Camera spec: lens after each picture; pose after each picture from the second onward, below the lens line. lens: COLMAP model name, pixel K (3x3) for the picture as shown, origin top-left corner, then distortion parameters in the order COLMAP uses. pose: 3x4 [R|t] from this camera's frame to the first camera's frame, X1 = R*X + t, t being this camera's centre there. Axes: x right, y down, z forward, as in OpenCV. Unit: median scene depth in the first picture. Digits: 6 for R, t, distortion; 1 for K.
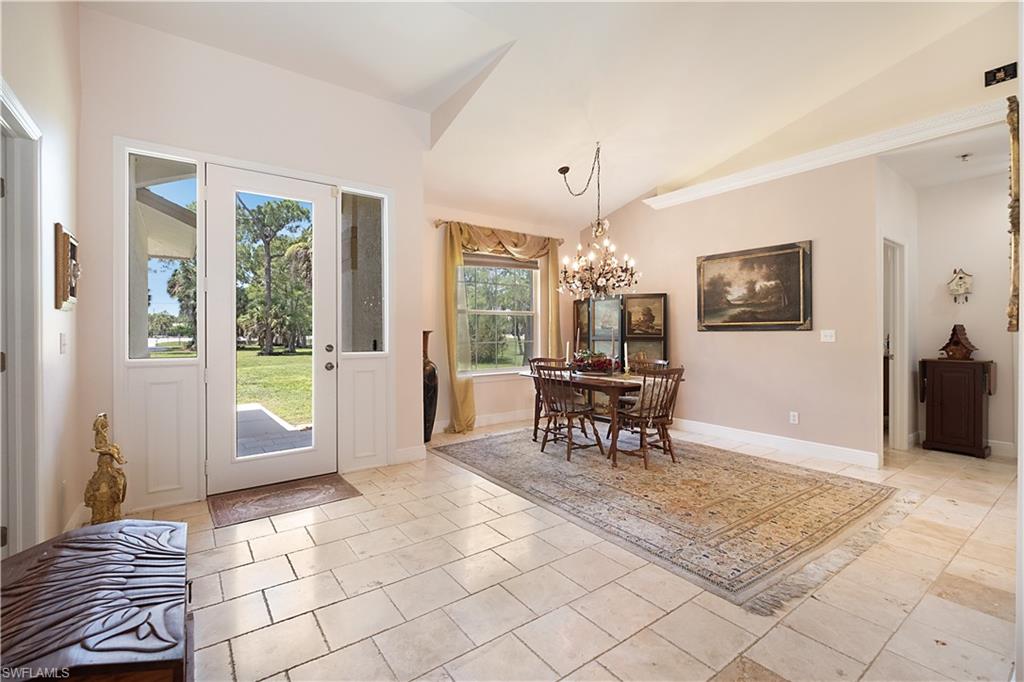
lens RADIAL K [[445.8, 0, 518.4], [0, 445.8, 327.8], [0, 0, 1]] dist [0.002942, -0.004241]
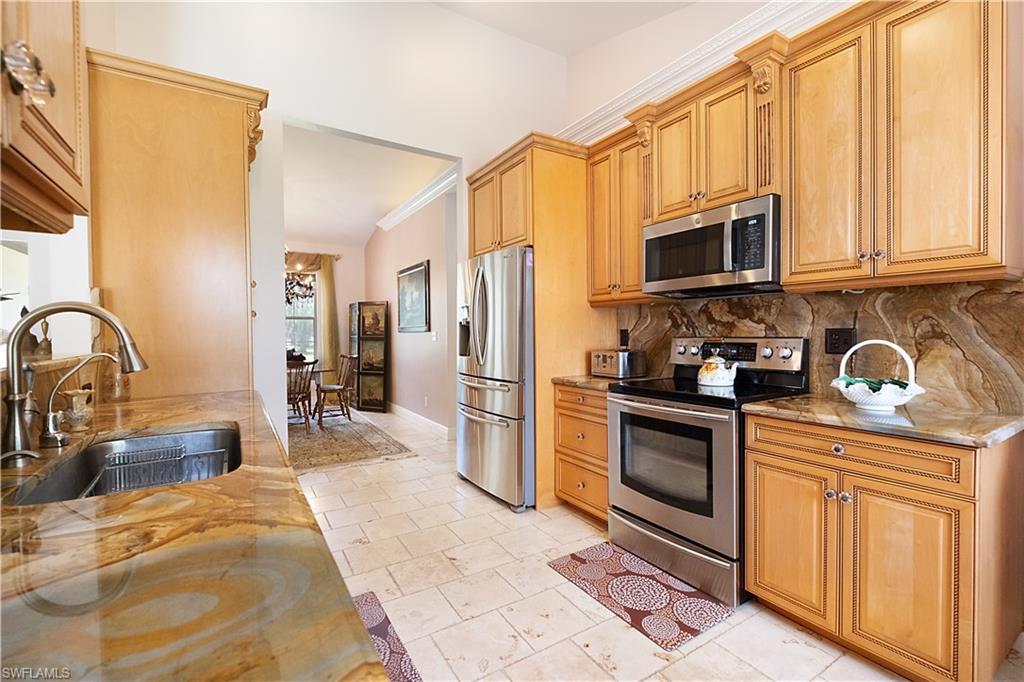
lens RADIAL K [[445.8, 0, 510.8], [0, 445.8, 336.7], [0, 0, 1]] dist [0.002942, -0.004241]
pose [[0.996097, -0.004334, -0.088158, 0.754433], [0.006168, 0.999770, 0.020548, -0.003130], [0.088049, -0.021011, 0.995895, -0.169460]]
